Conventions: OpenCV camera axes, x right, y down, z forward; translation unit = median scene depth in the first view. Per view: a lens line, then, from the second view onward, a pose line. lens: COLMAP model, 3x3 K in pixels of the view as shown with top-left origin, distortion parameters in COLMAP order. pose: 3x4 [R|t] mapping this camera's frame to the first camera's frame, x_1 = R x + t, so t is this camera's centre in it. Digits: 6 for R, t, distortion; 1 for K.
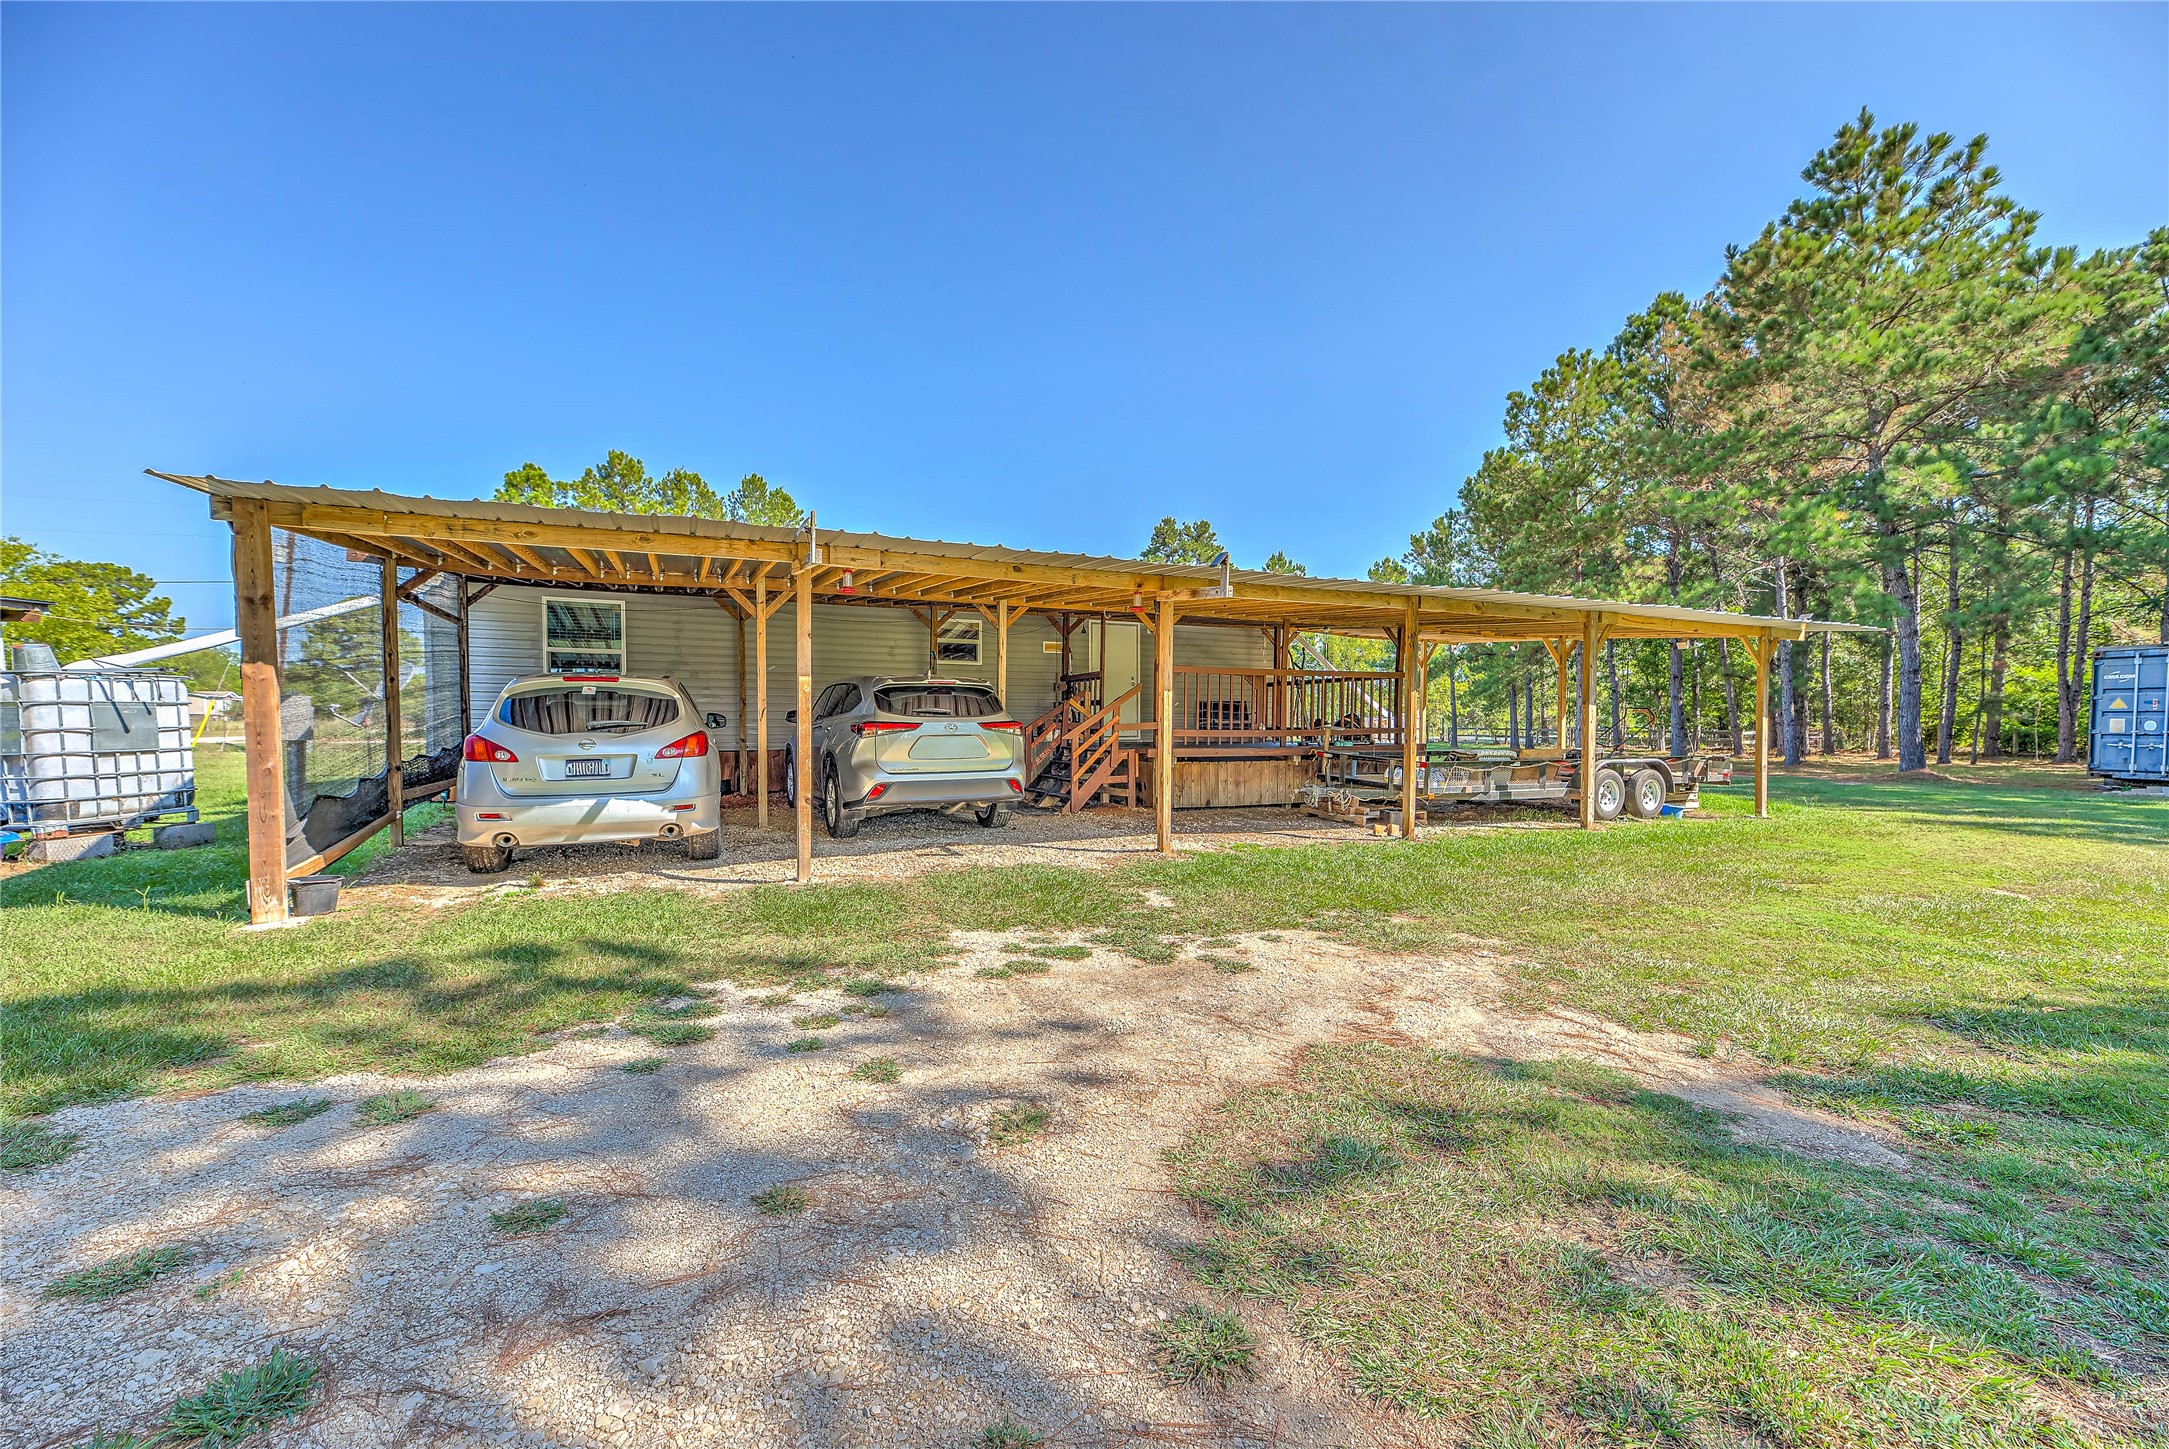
lens RADIAL K [[839.3, 0, 1096.5], [0, 839.3, 762.5], [0, 0, 1]] dist [-0.001583, -0.000442]
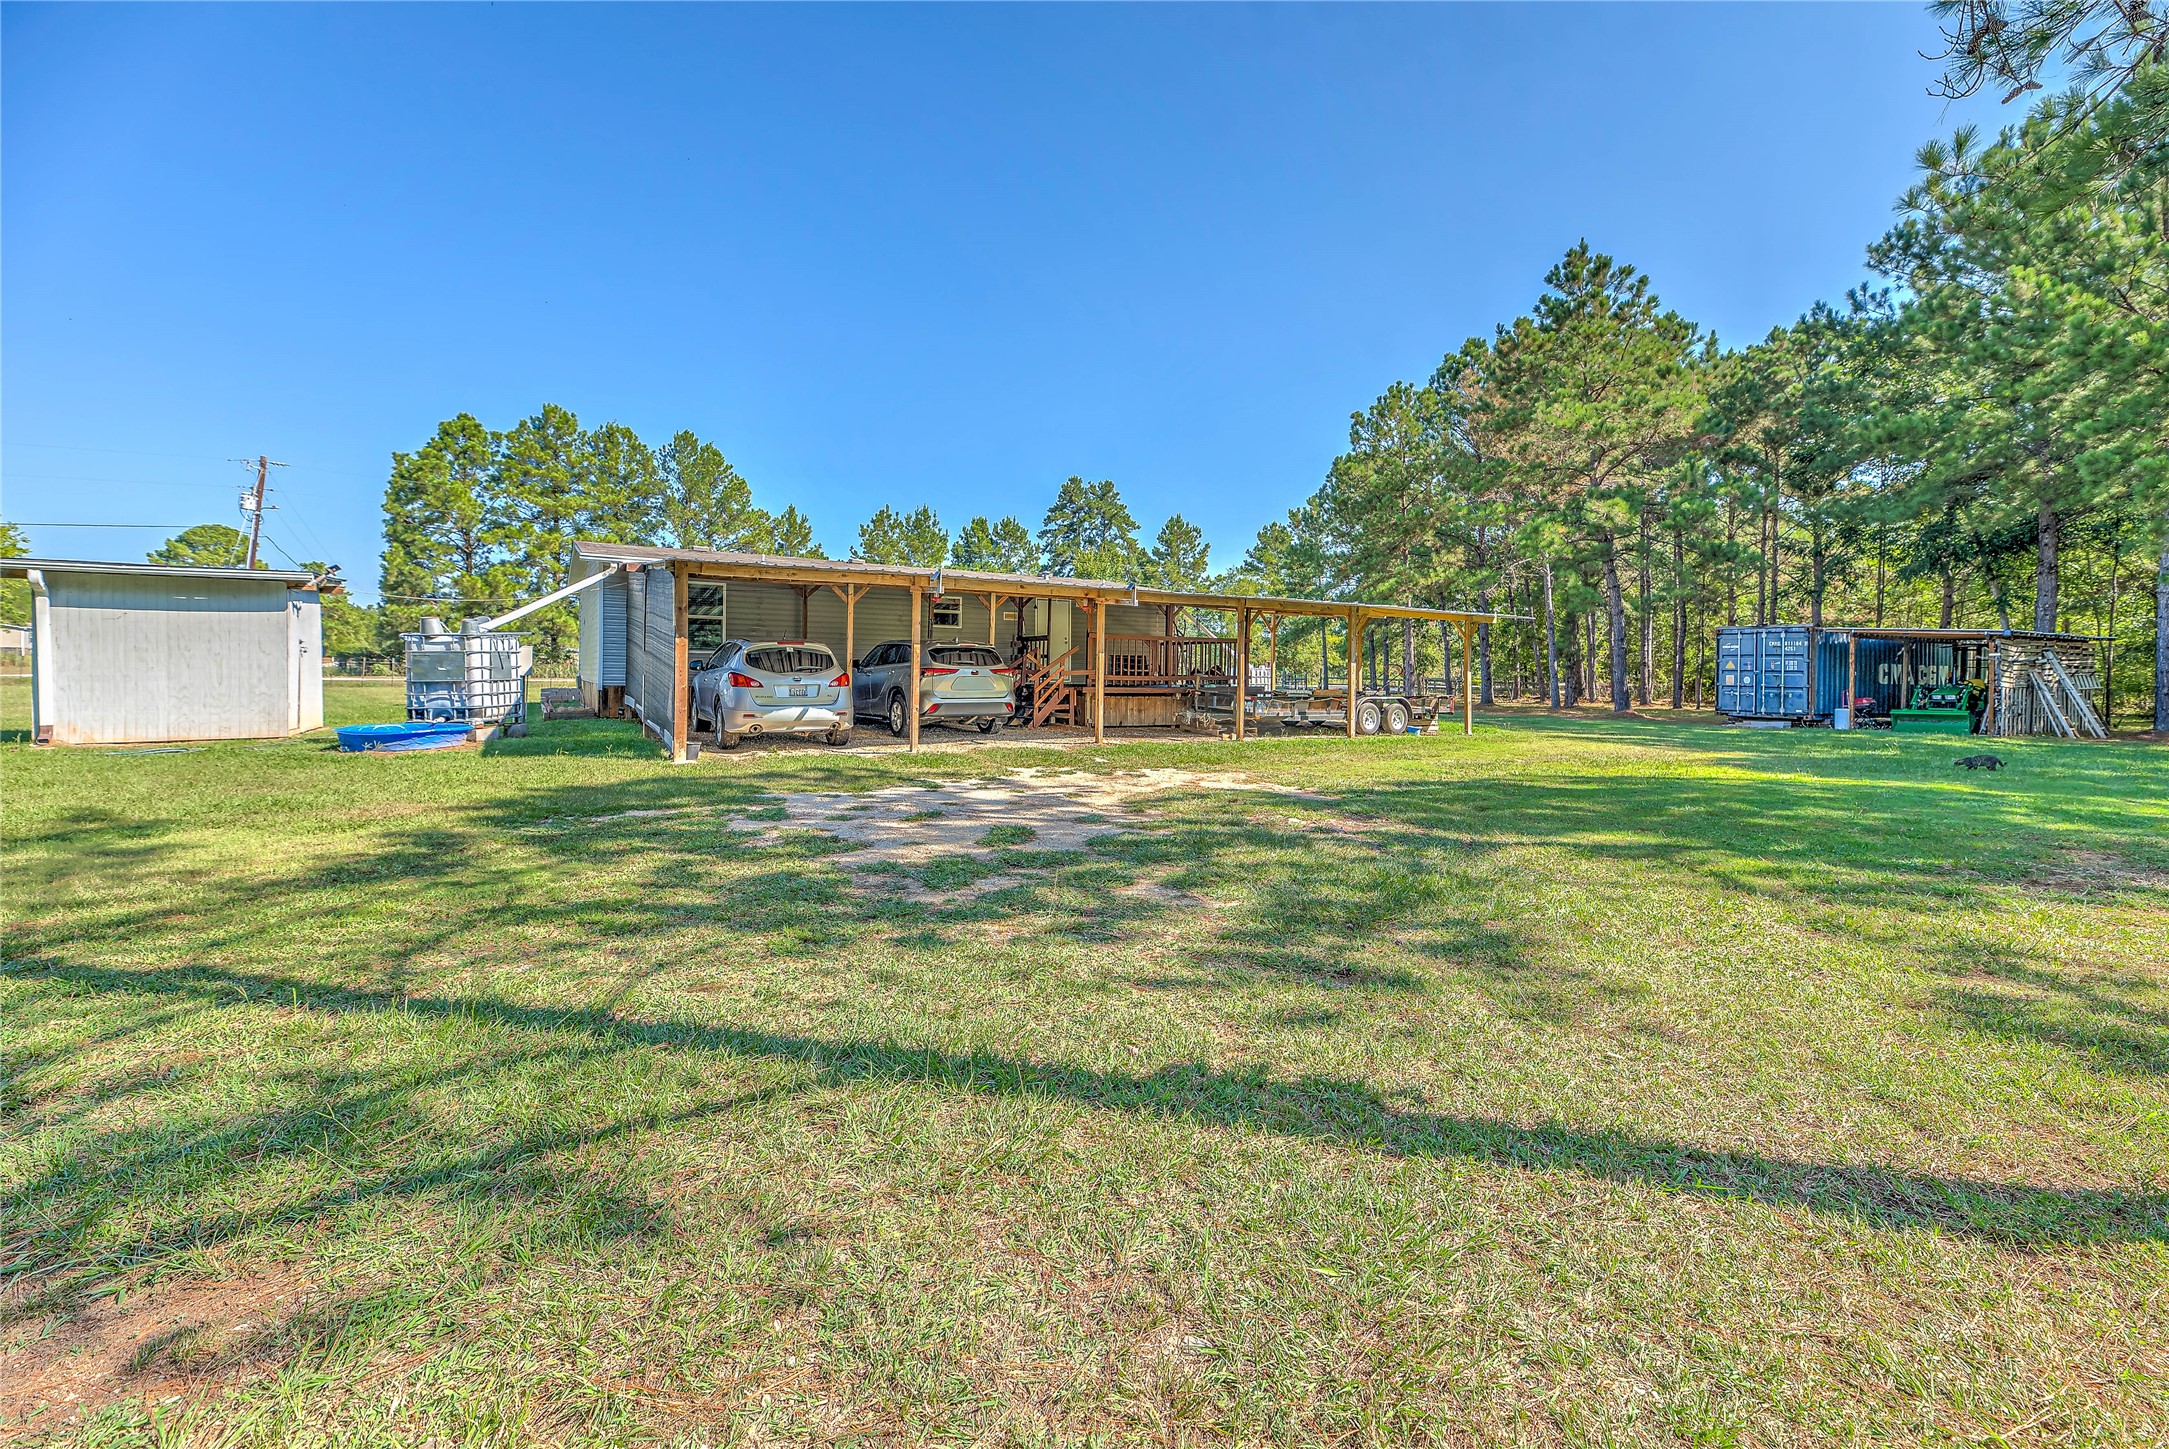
lens RADIAL K [[863.8, 0, 1090.4], [0, 863.8, 671.1], [0, 0, 1]] dist [0.001009, 0.000168]
pose [[0.993795, 0.011539, 0.110630, -0.096068], [-0.006355, 0.998870, -0.047097, 0.027231], [-0.111048, 0.046102, 0.992745, -0.553244]]
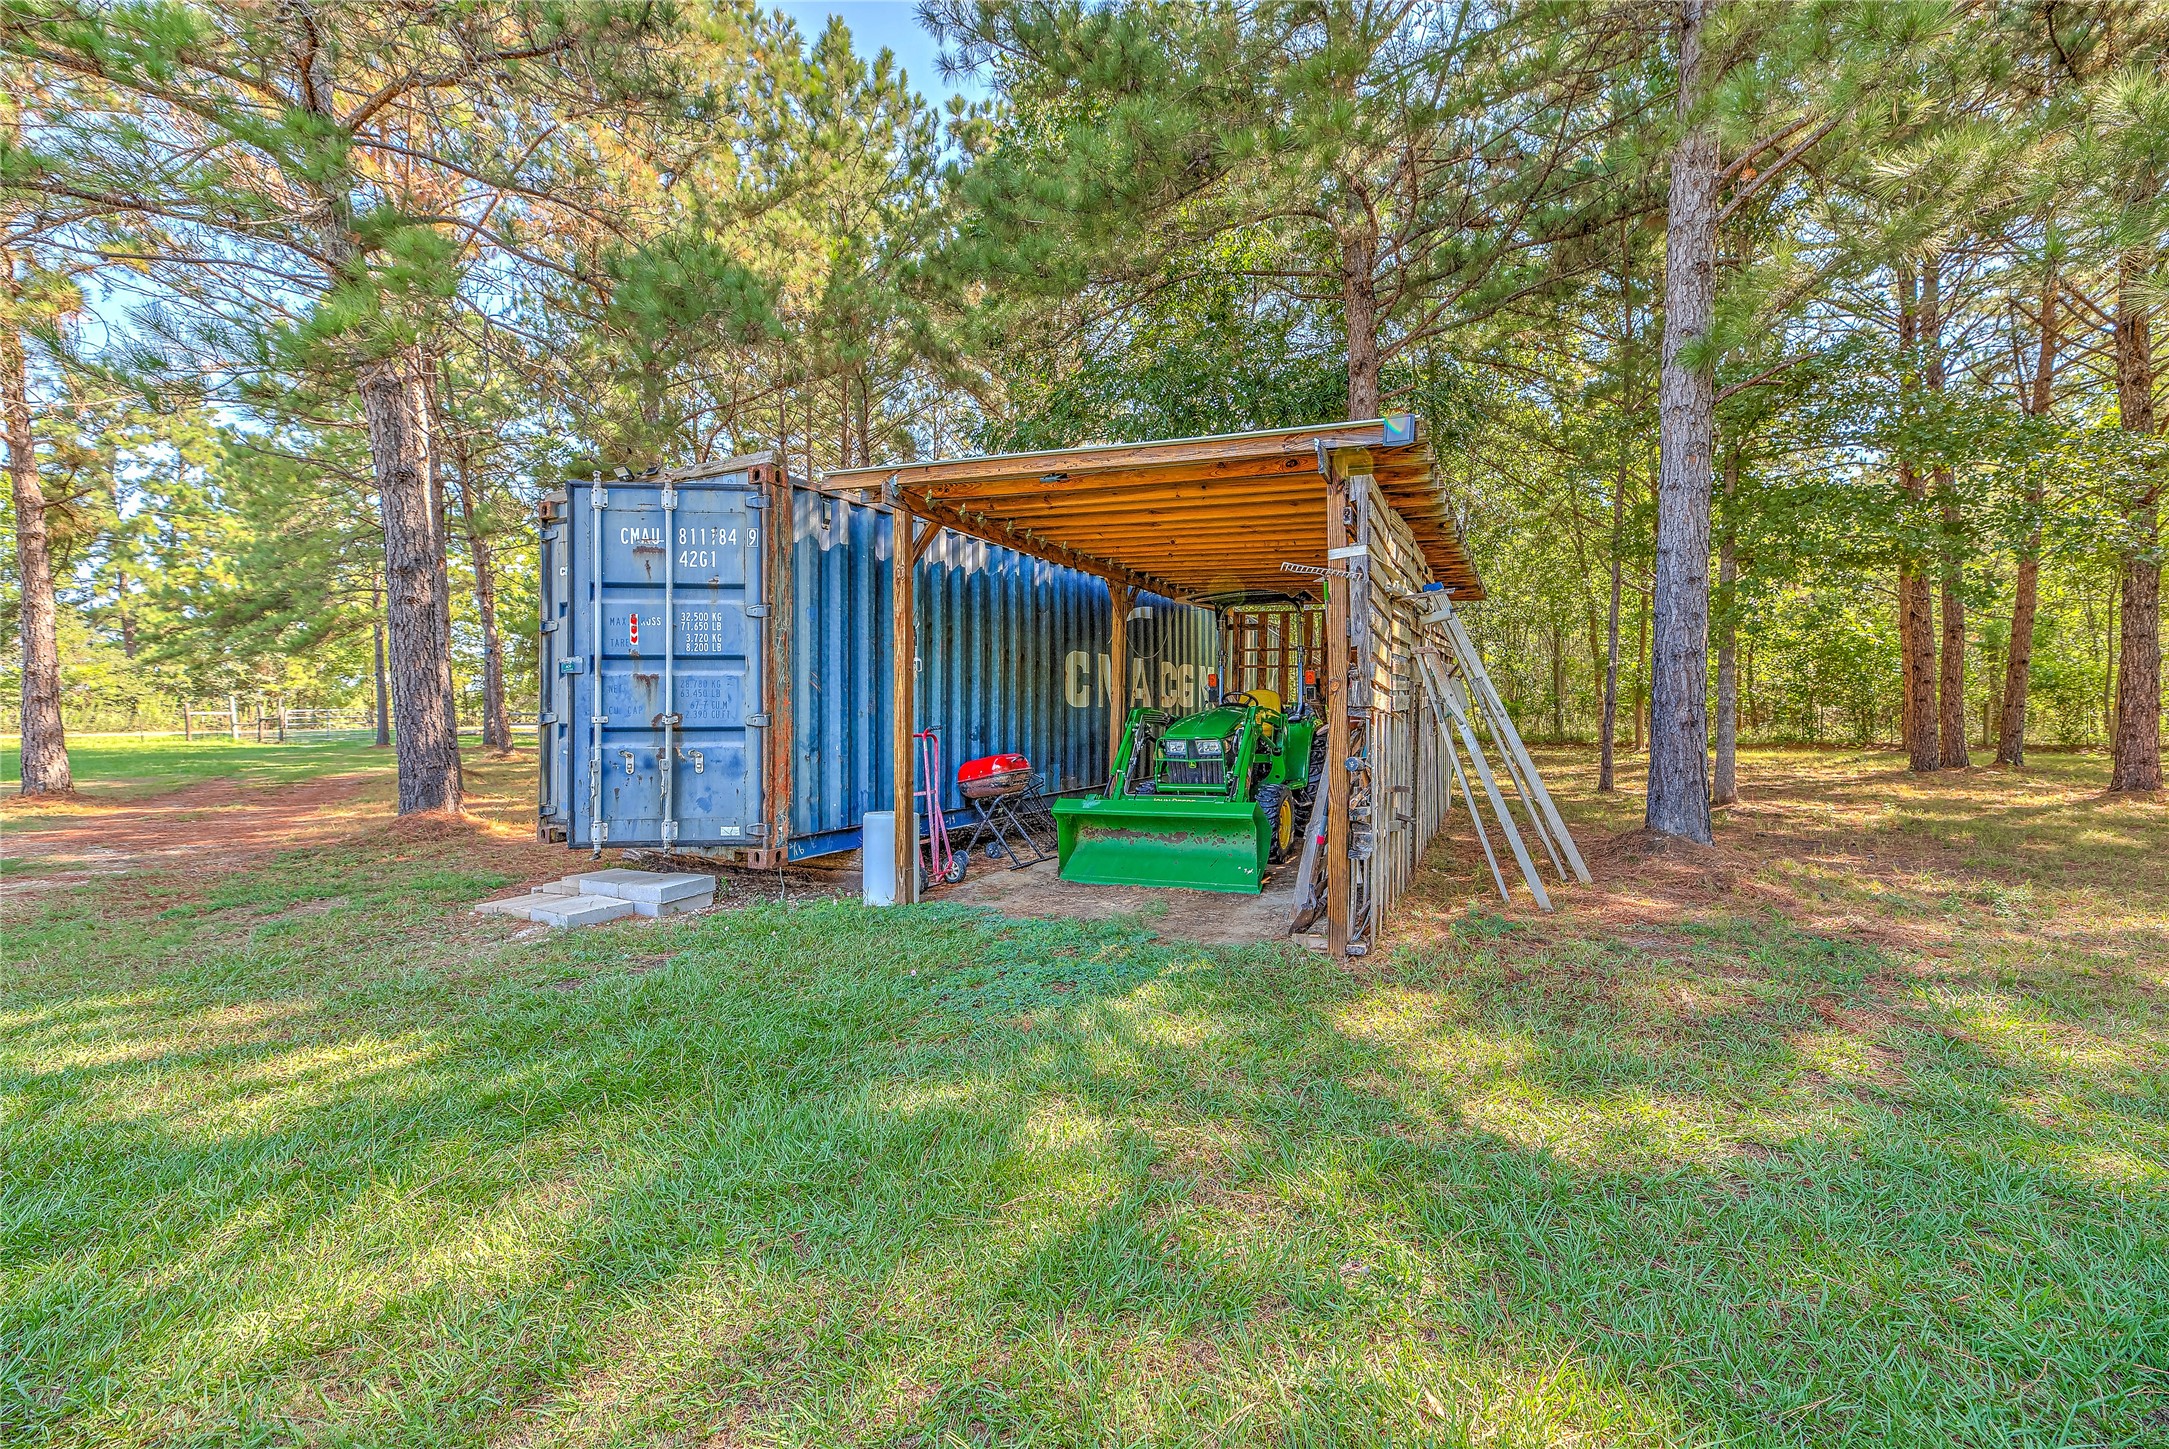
lens RADIAL K [[881.4, 0, 1084.5], [0, 881.4, 724.5], [0, 0, 1]] dist [0.000743, 0.000189]
pose [[0.745255, -0.015671, 0.666596, 1.621216], [0.035863, 0.999219, -0.016604, -0.027911], [-0.665815, 0.036280, 0.745234, 0.807055]]
